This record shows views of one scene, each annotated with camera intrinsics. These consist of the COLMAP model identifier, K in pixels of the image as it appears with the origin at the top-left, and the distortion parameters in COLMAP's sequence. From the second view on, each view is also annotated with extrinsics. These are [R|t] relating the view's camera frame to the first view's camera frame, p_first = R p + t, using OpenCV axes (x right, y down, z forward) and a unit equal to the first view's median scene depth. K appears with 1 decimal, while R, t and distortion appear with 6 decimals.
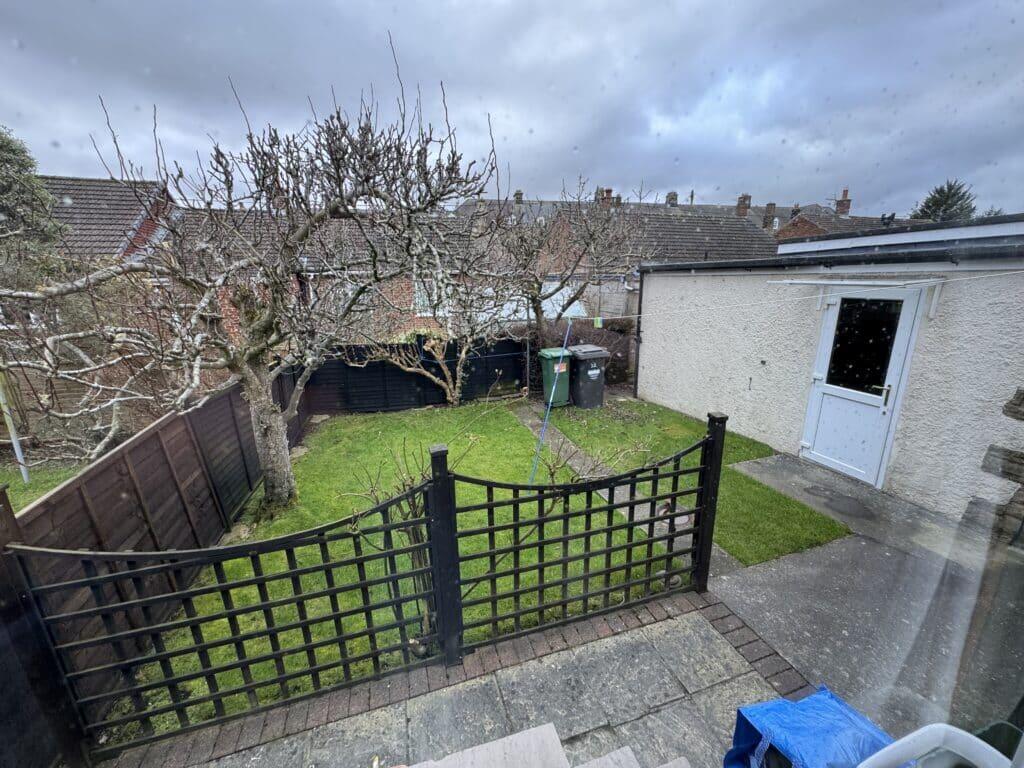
lens RADIAL K [[408.7, 0, 510.5], [0, 408.7, 383.4], [0, 0, 1]] dist [-0.003436, 0.000011]
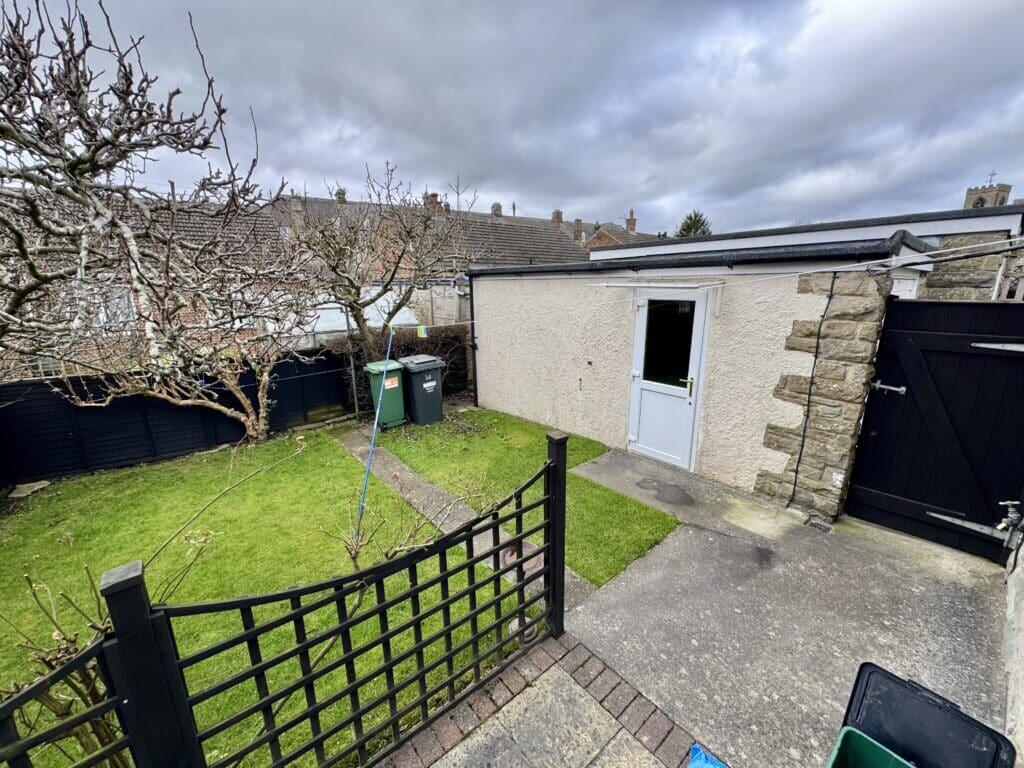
lens RADIAL K [[408.7, 0, 509.9], [0, 408.7, 383.5], [0, 0, 1]] dist [-0.003436, 0.000011]
pose [[0.928737, -0.086732, 0.360451, 0.070849], [0.091464, 0.995801, 0.003946, -0.029223], [-0.359279, 0.029304, 0.932770, 0.142484]]
